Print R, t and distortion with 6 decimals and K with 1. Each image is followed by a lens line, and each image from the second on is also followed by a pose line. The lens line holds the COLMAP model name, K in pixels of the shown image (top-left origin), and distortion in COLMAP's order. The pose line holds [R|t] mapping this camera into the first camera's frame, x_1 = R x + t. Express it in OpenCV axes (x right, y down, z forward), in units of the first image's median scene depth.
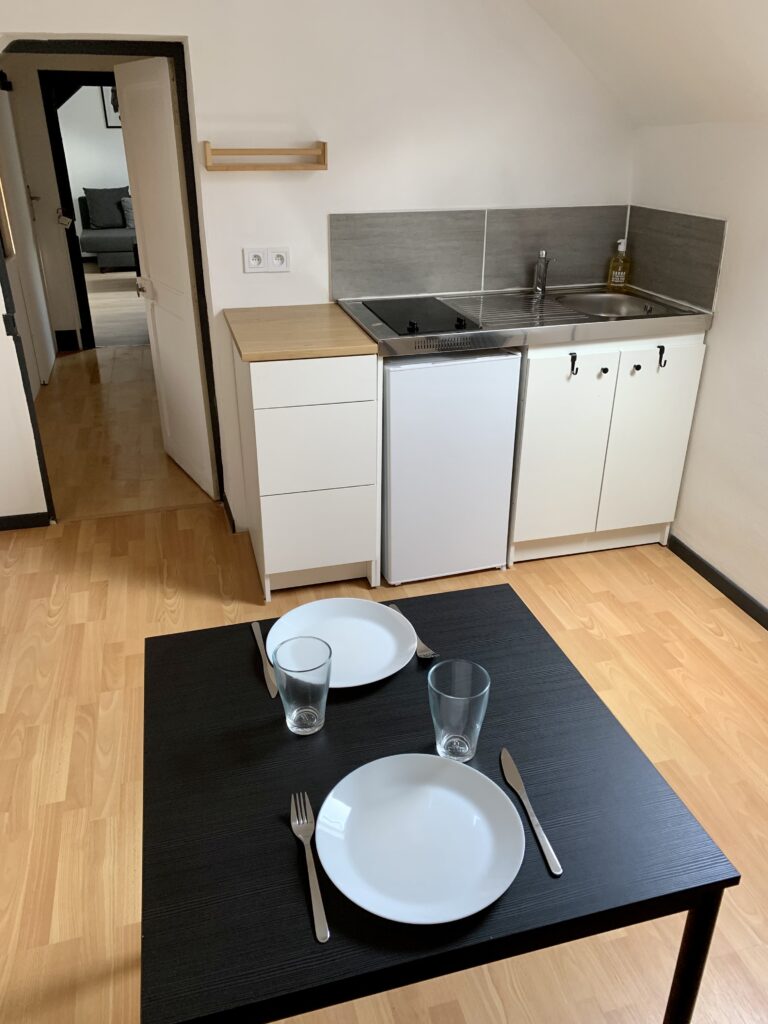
lens RADIAL K [[778.3, 0, 383.5], [0, 778.3, 512.8], [0, 0, 1]] dist [0.019709, -0.026963]
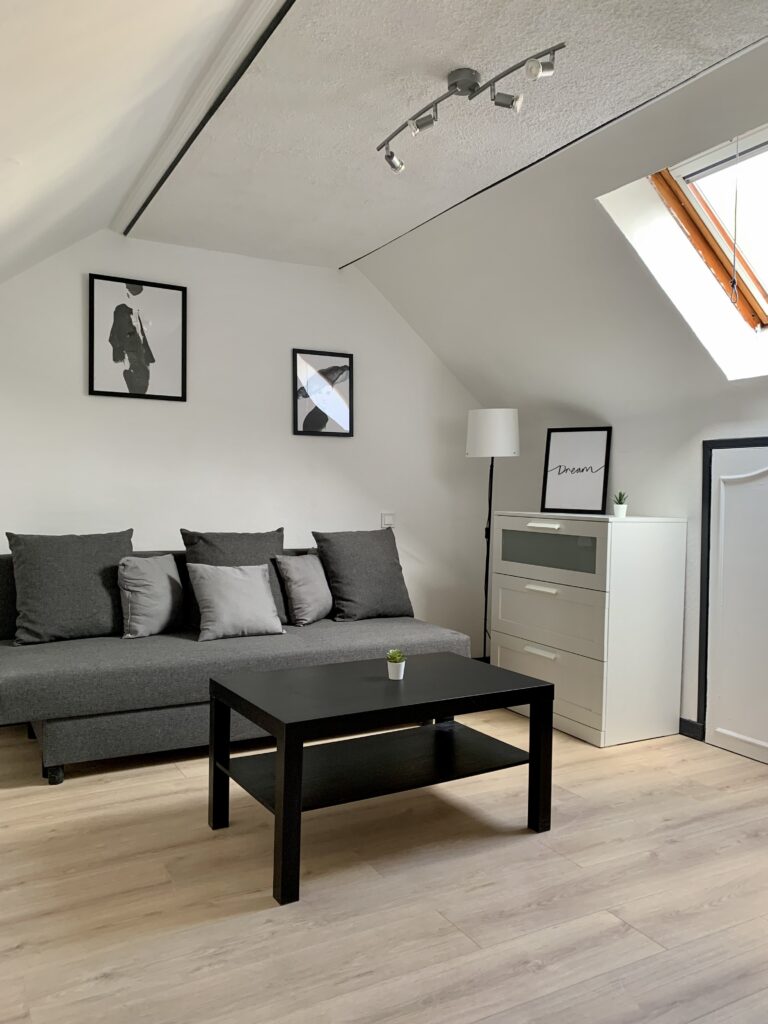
lens RADIAL K [[778.3, 0, 415.4], [0, 778.3, 519.8], [0, 0, 1]] dist [0.019709, -0.026963]
pose [[0.964294, 0.008607, 0.264694, -0.299061], [0.100745, 0.912408, -0.396688, -0.260730], [-0.244923, 0.409191, 0.878963, 0.637532]]
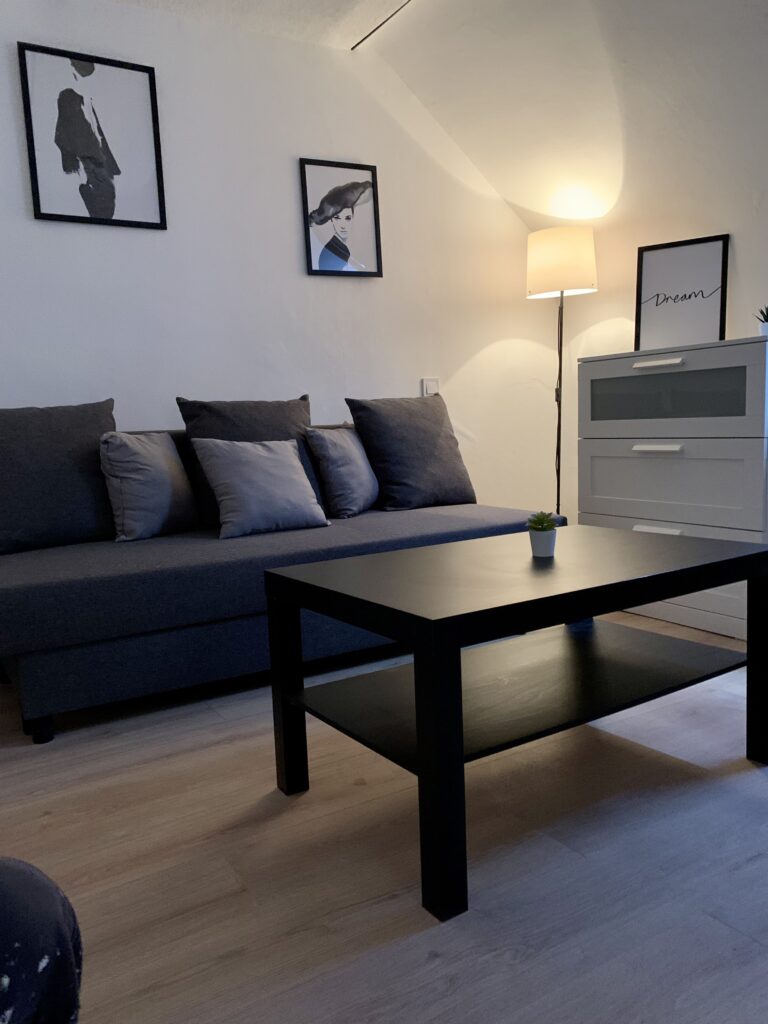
lens RADIAL K [[778.3, 0, 382.6], [0, 778.3, 521.1], [0, 0, 1]] dist [0.019709, -0.026963]
pose [[0.962512, -0.078524, 0.259623, -0.314650], [0.162030, 0.934080, -0.318184, -0.275504], [-0.217523, 0.348323, 0.911787, 0.748186]]
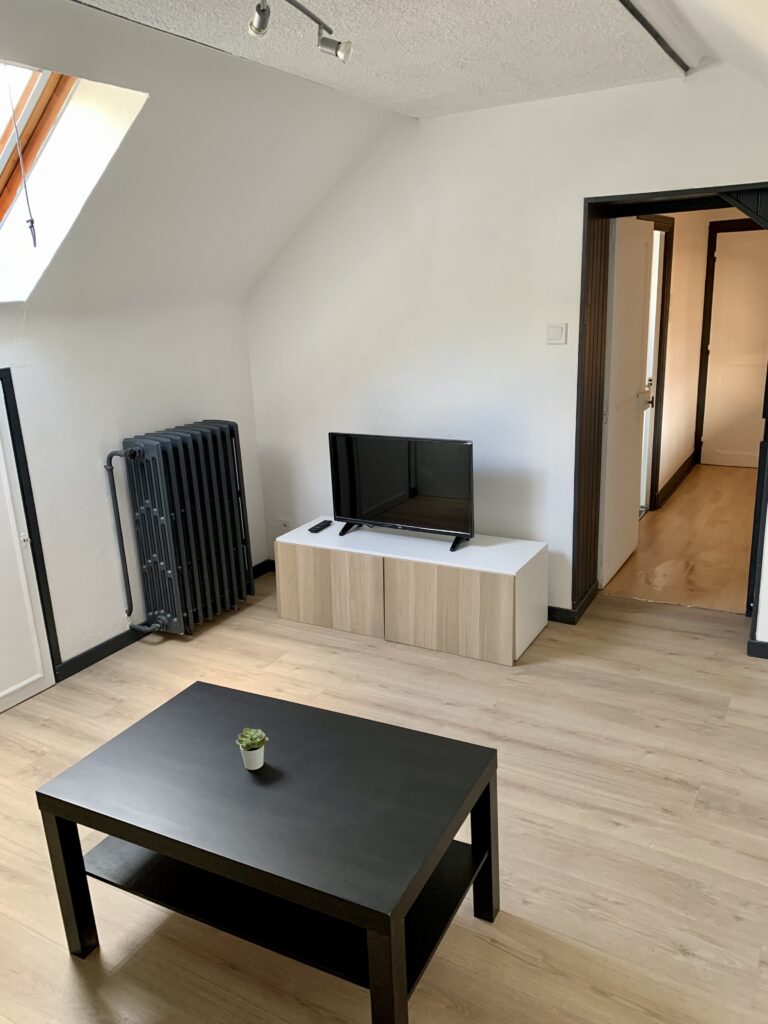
lens RADIAL K [[778.3, 0, 382.5], [0, 778.3, 509.3], [0, 0, 1]] dist [0.019709, -0.026963]
pose [[-0.692720, -0.164067, 0.702296, -0.391794], [0.361642, 0.763487, 0.535073, -0.473309], [-0.623982, 0.624636, -0.469549, 0.944876]]
